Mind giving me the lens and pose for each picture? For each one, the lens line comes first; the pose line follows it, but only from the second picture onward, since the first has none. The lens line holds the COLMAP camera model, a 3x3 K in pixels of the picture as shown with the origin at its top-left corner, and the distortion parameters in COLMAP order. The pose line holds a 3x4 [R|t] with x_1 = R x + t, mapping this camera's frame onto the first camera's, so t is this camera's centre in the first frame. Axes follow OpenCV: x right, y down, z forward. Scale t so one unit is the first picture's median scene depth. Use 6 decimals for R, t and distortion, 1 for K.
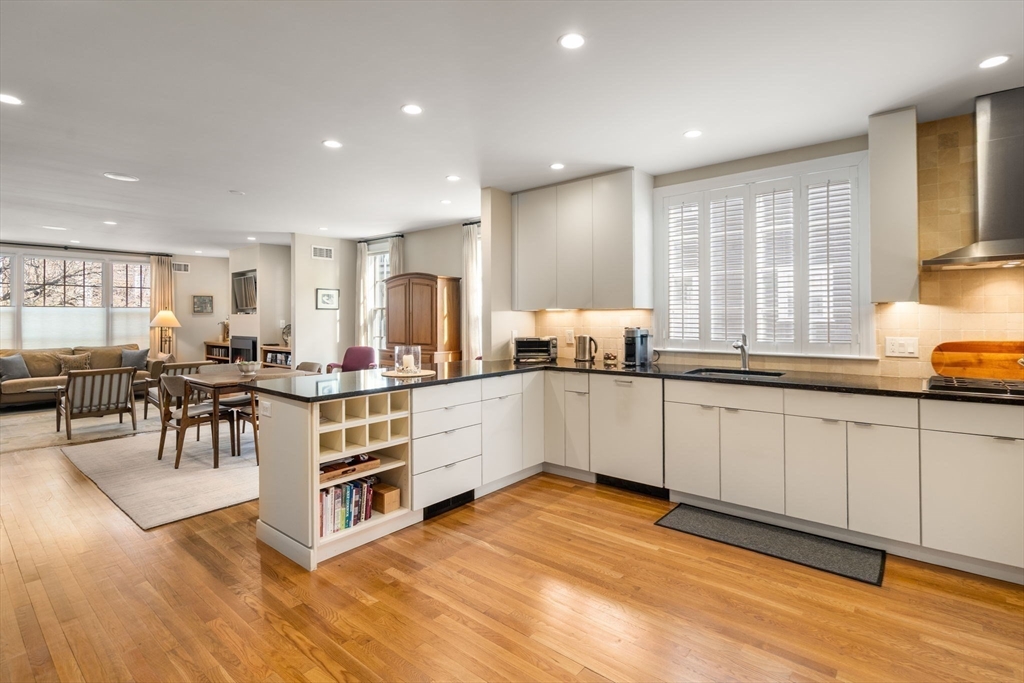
lens RADIAL K [[485.2, 0, 521.5], [0, 485.2, 320.2], [0, 0, 1]] dist [-0.000790, -0.001506]
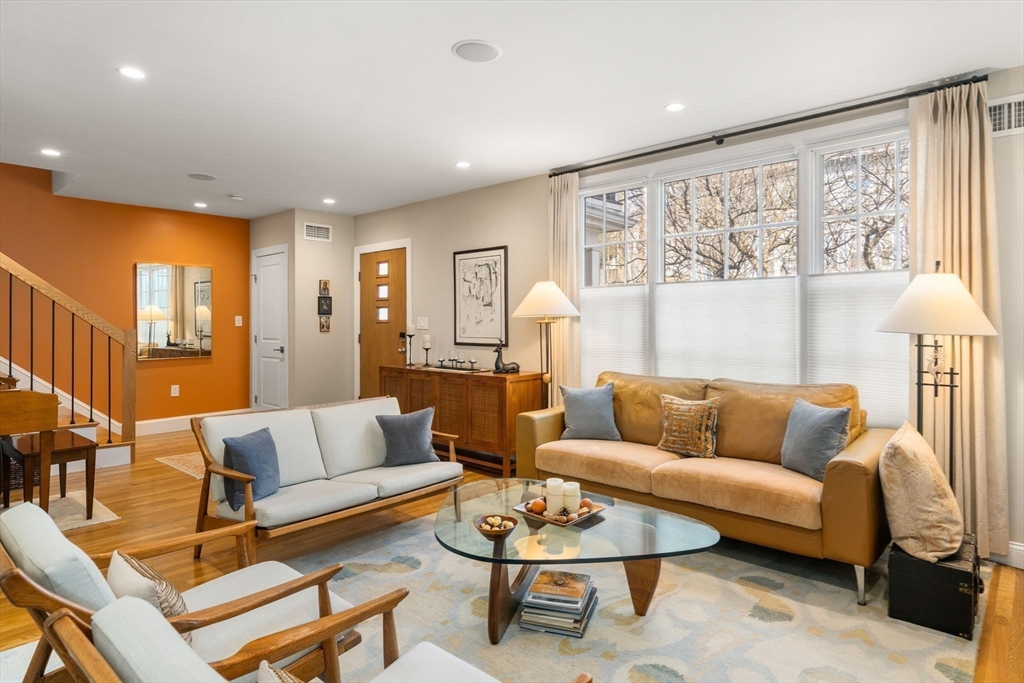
lens RADIAL K [[577.2, 0, 546.1], [0, 577.2, 326.0], [0, 0, 1]] dist [0.011903, -0.001737]
pose [[-0.014667, 0.011909, -0.999822, -0.479616], [0.001678, 0.999928, 0.011886, 0.006047], [0.999891, -0.001504, -0.014686, 0.936929]]
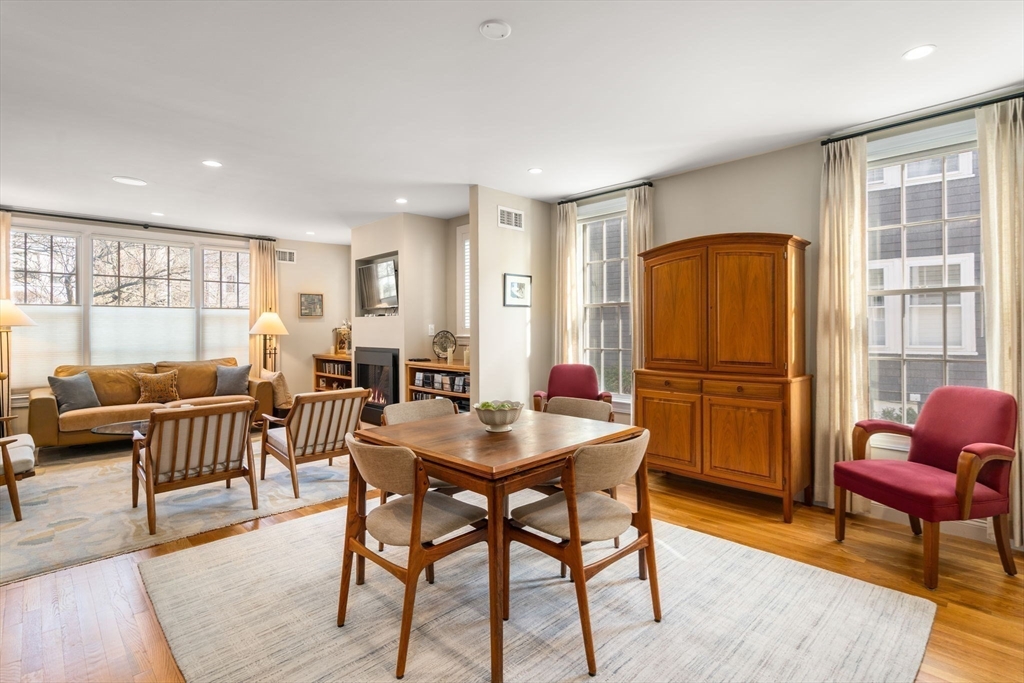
lens RADIAL K [[485.2, 0, 513.6], [0, 485.2, 330.8], [0, 0, 1]] dist [-0.000790, -0.001506]
pose [[0.994452, -0.001634, -0.105175, -0.341755], [0.001558, 0.999998, -0.000803, 0.010782], [0.105176, 0.000634, 0.994453, 0.362008]]
